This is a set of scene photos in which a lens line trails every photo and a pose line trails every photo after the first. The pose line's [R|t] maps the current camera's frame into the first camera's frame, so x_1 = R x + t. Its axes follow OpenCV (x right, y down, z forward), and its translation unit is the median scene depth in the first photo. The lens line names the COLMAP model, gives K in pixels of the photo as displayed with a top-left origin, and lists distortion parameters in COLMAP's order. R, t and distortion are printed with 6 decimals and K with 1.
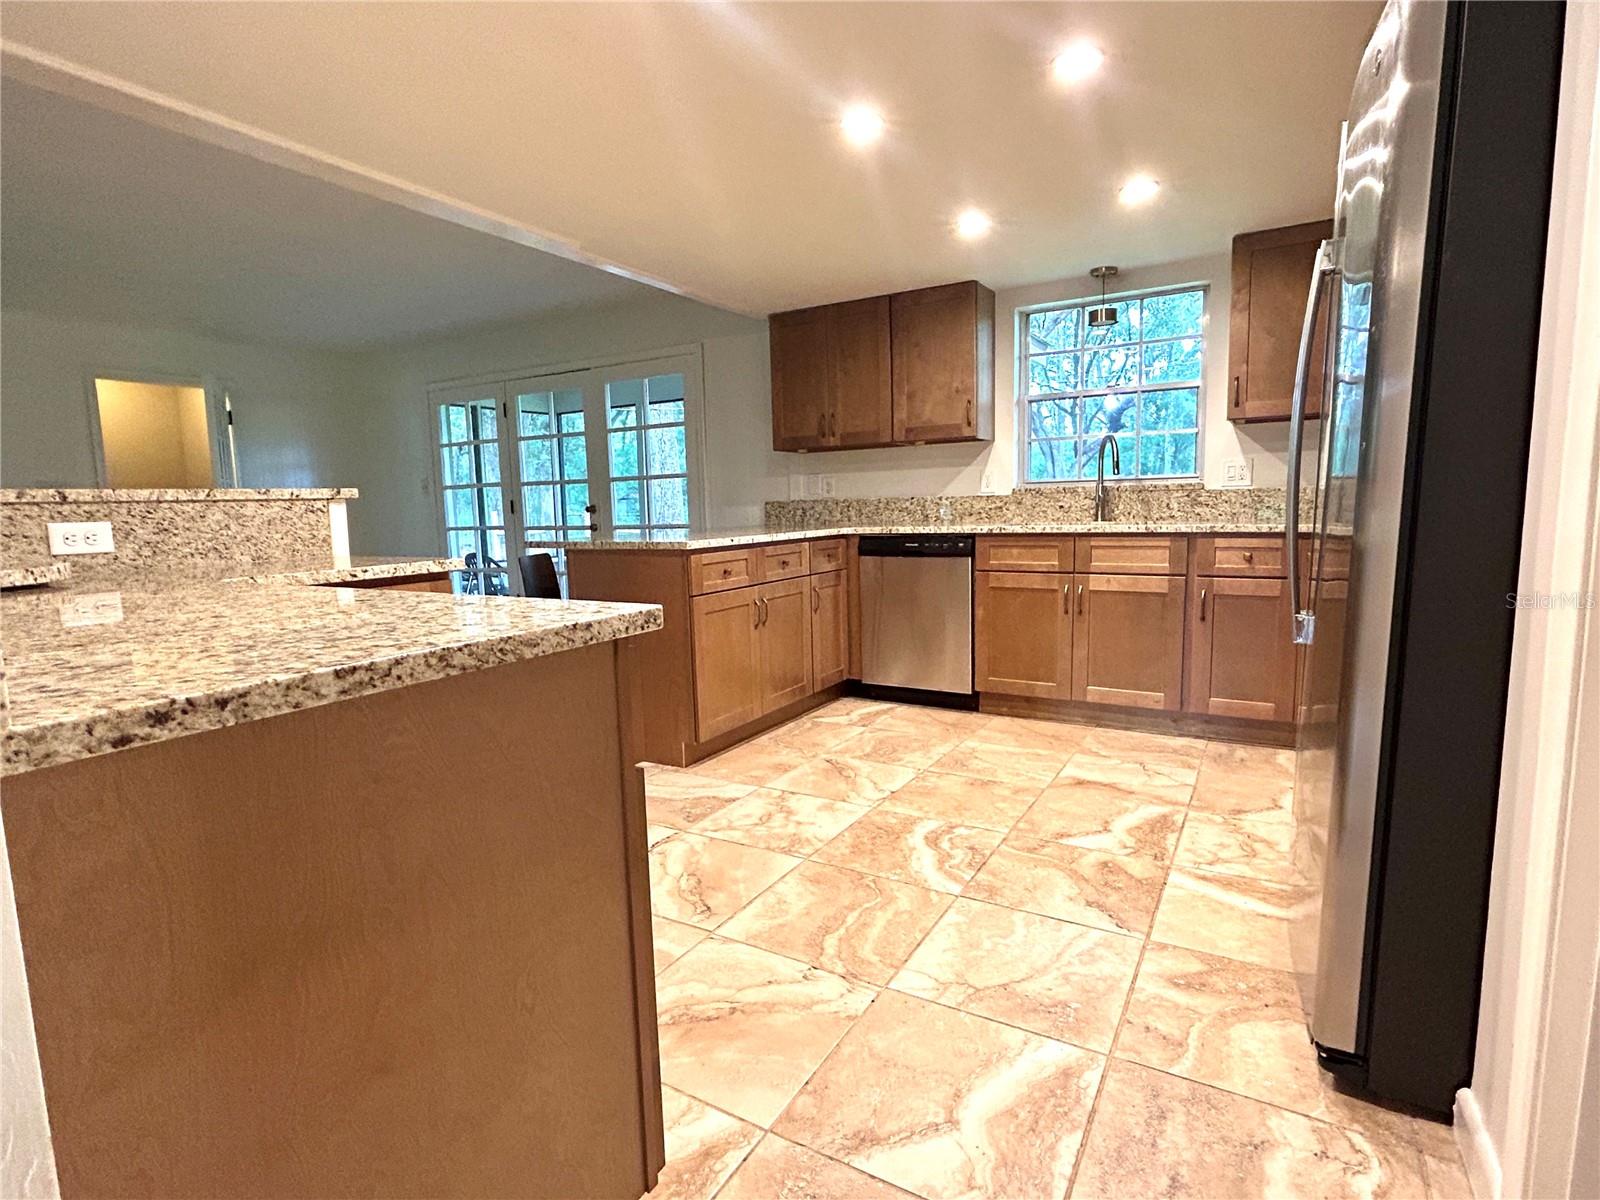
lens RADIAL K [[820.8, 0, 775.6], [0, 820.8, 602.5], [0, 0, 1]] dist [-0.009390, 0.006442]
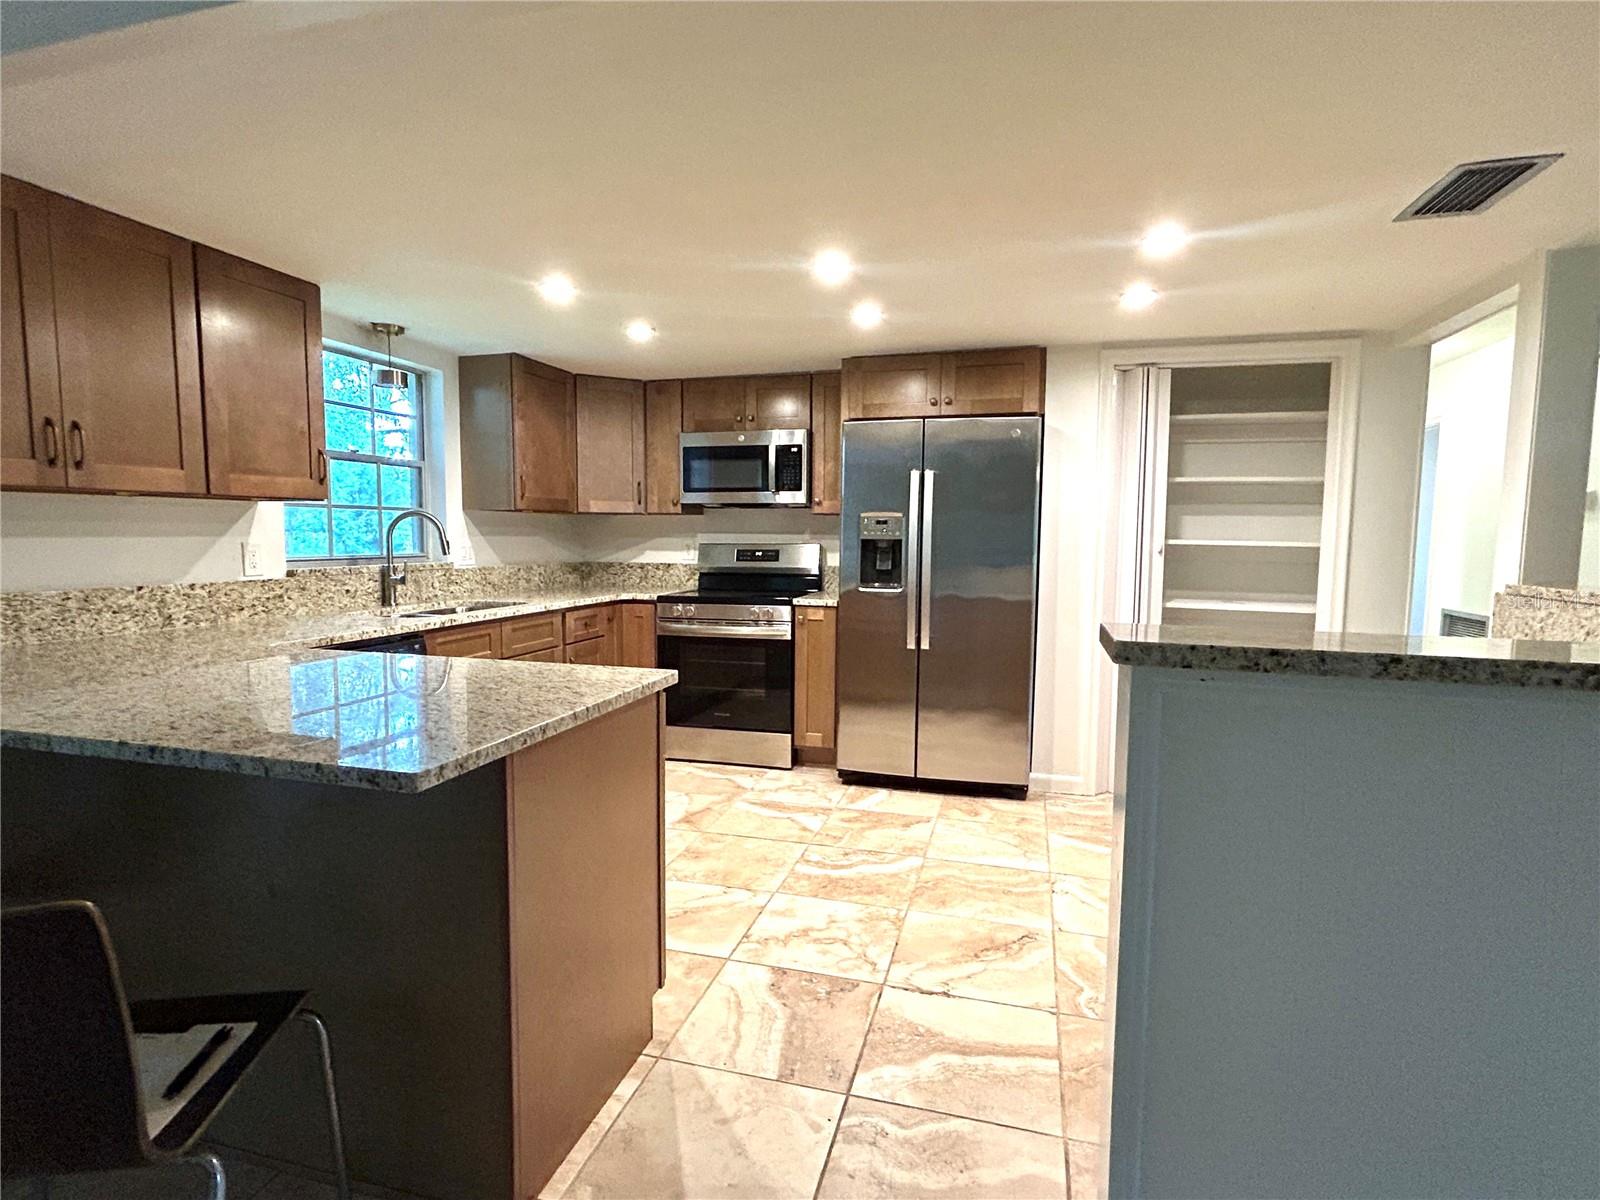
lens RADIAL K [[820.8, 0, 805.1], [0, 820.8, 607.5], [0, 0, 1]] dist [-0.009390, 0.006442]
pose [[-0.293398, -0.066790, 0.953654, -0.840825], [0.109447, 0.988651, 0.102913, -0.202179], [-0.949705, 0.134569, -0.282758, 1.203398]]
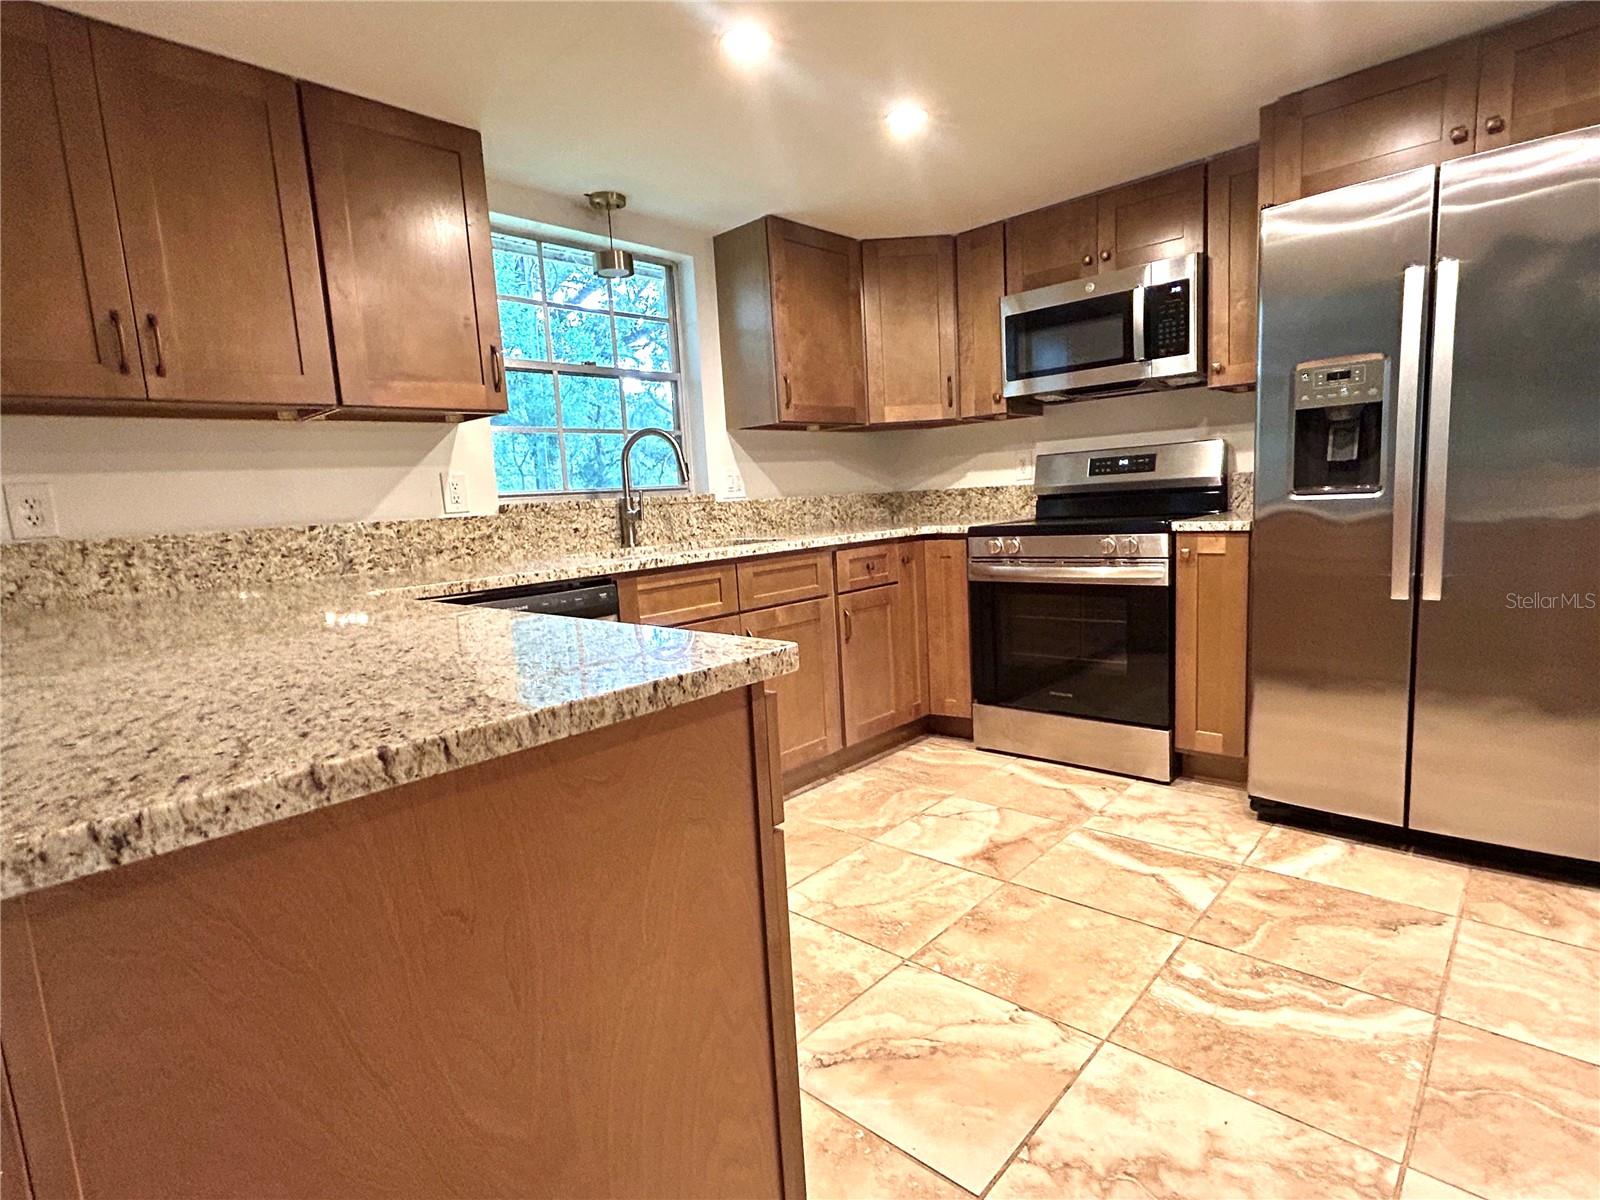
lens RADIAL K [[820.8, 0, 793.9], [0, 820.8, 603.2], [0, 0, 1]] dist [-0.009390, 0.006442]
pose [[0.185852, -0.116285, 0.975672, -0.431446], [0.166366, 0.982360, 0.085392, -0.128000], [-0.968391, 0.146448, 0.201919, 1.046831]]
